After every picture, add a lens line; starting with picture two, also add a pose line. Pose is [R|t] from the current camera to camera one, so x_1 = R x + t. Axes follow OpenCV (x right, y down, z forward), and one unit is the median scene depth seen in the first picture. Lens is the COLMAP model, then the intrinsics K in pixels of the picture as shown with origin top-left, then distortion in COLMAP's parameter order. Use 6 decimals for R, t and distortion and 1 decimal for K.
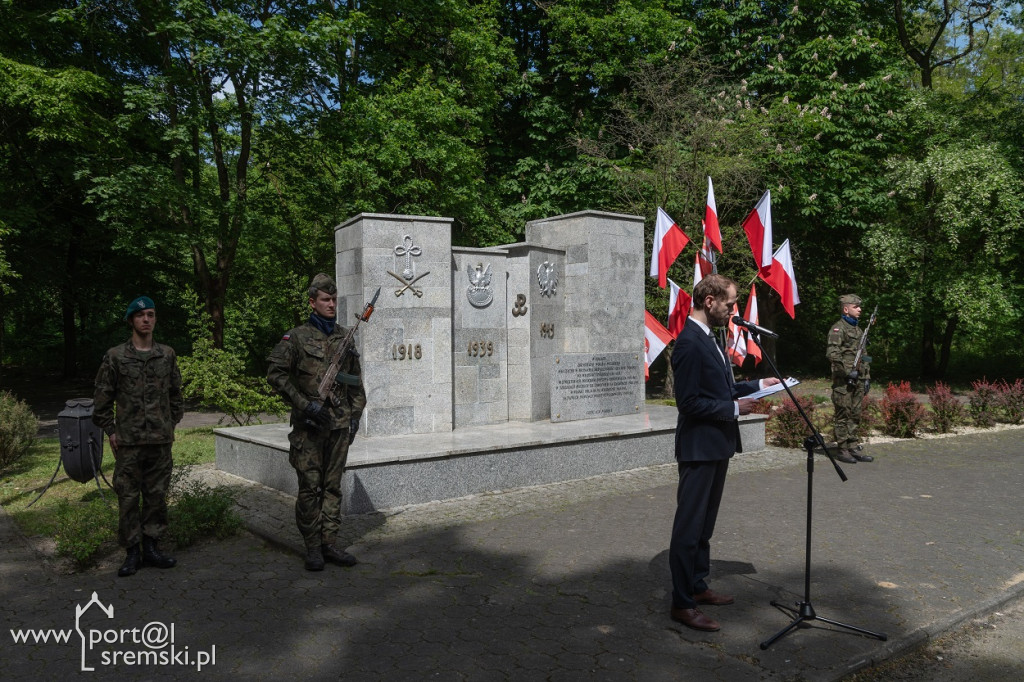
lens RADIAL K [[844.5, 0, 506.9], [0, 844.5, 335.3], [0, 0, 1]] dist [0.029558, 0.004372]
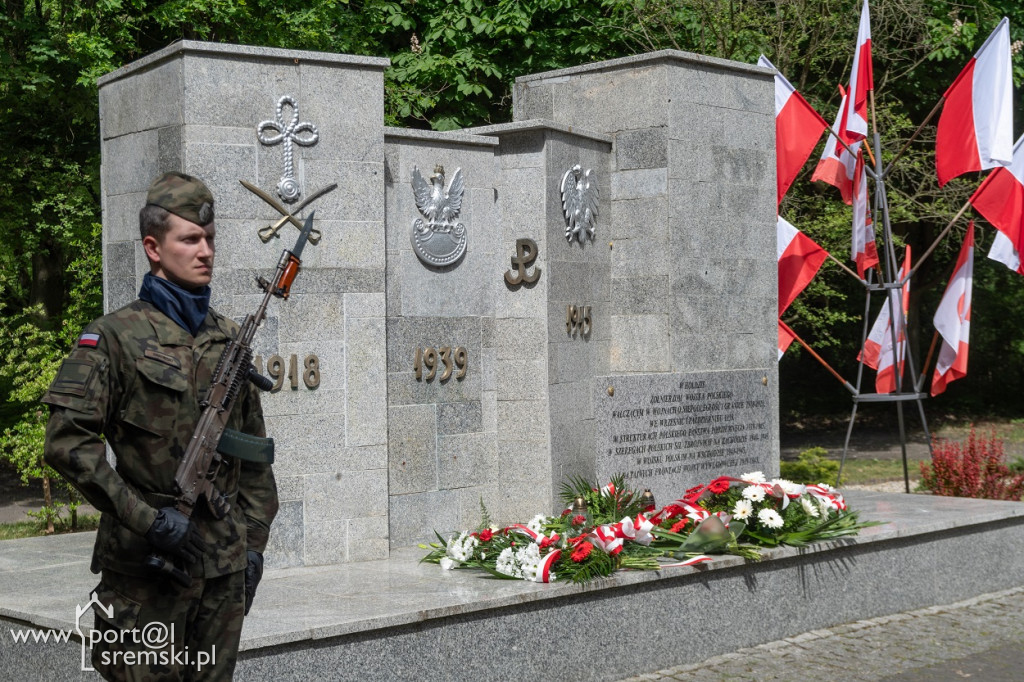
lens RADIAL K [[1704.1, 0, 512.3], [0, 1704.1, 344.3], [0, 0, 1]] dist [0.010838, 0.000000]
pose [[0.992825, -0.005833, 0.119436, -0.097720], [0.005141, 0.999968, 0.006104, 0.000534], [-0.119467, -0.005446, 0.992823, 0.127765]]
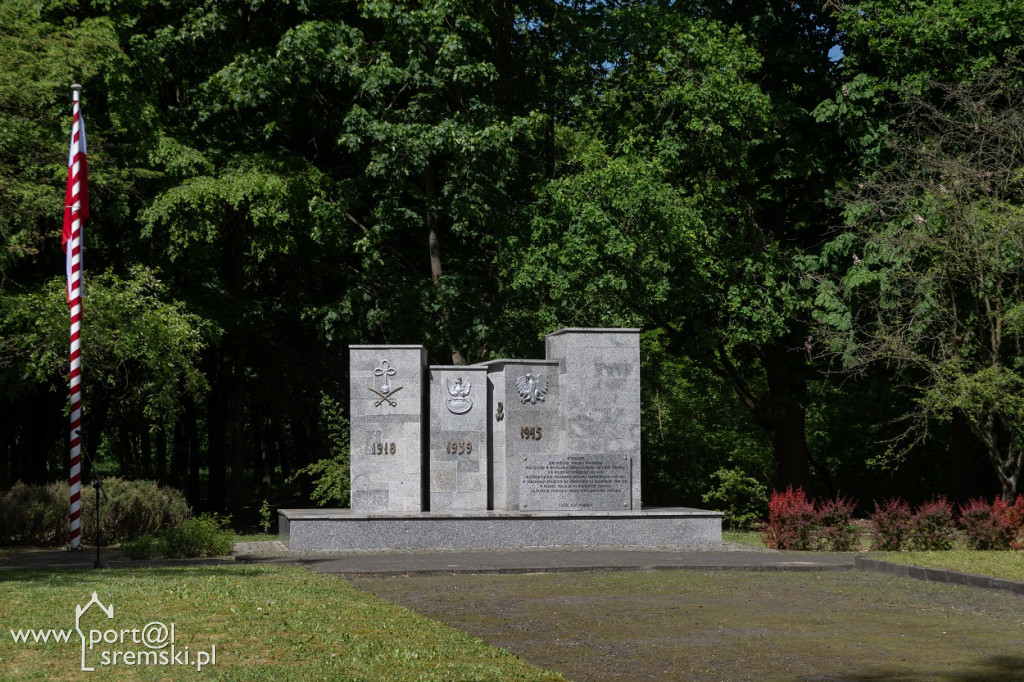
lens RADIAL K [[2010.3, 0, 514.6], [0, 2010.3, 345.1], [0, 0, 1]] dist [0.099089, 0.000000]
pose [[0.875031, -0.021305, -0.483597, 1.427277], [-0.007352, 0.998331, -0.057284, 0.033400], [0.484010, 0.053680, 0.873414, -1.487971]]
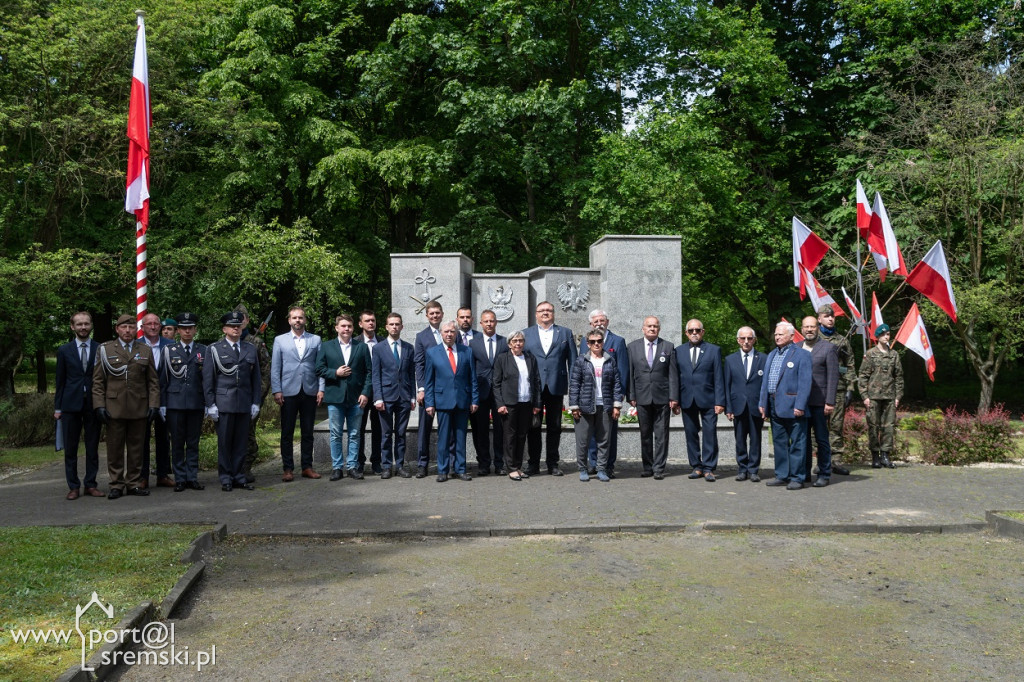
lens RADIAL K [[932.8, 0, 512.7], [0, 932.8, 337.9], [0, 0, 1]] dist [0.047779, 0.000000]
pose [[0.816796, -0.001771, -0.576924, 0.761460], [-0.007381, 0.999881, -0.013519, 0.009277], [0.576880, 0.015300, 0.816686, -0.107171]]
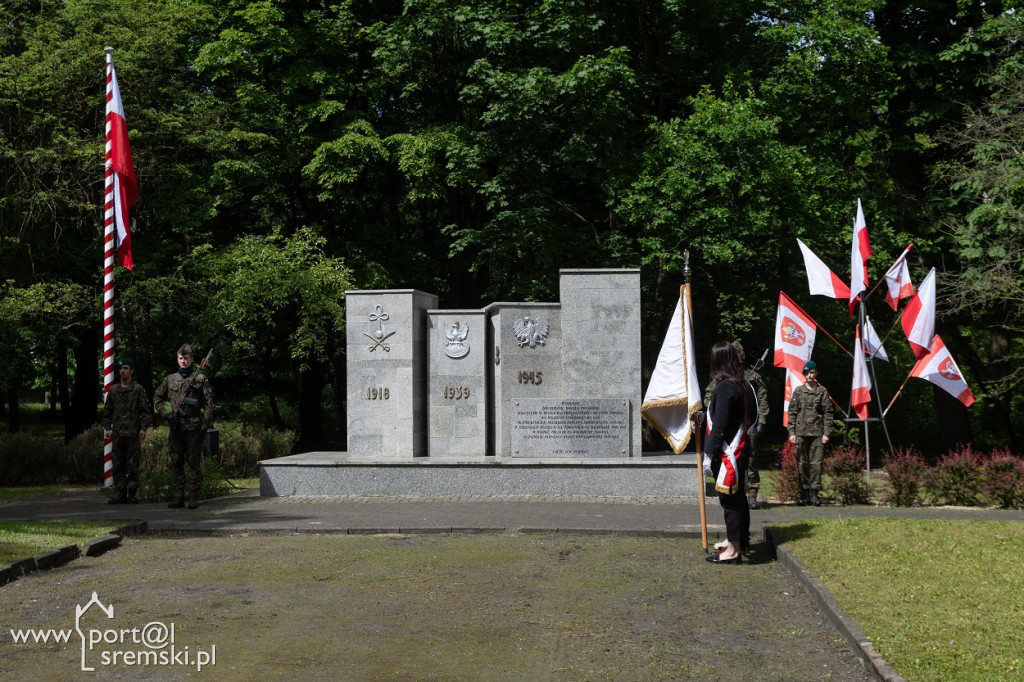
lens RADIAL K [[1568.0, 0, 511.4], [0, 1568.0, 337.3], [0, 0, 1]] dist [0.100838, 0.000000]
pose [[0.717292, -0.017774, -0.696546, 1.568338], [-0.005626, 0.999494, -0.031299, 0.006679], [0.696750, 0.026369, 0.716829, -0.550493]]
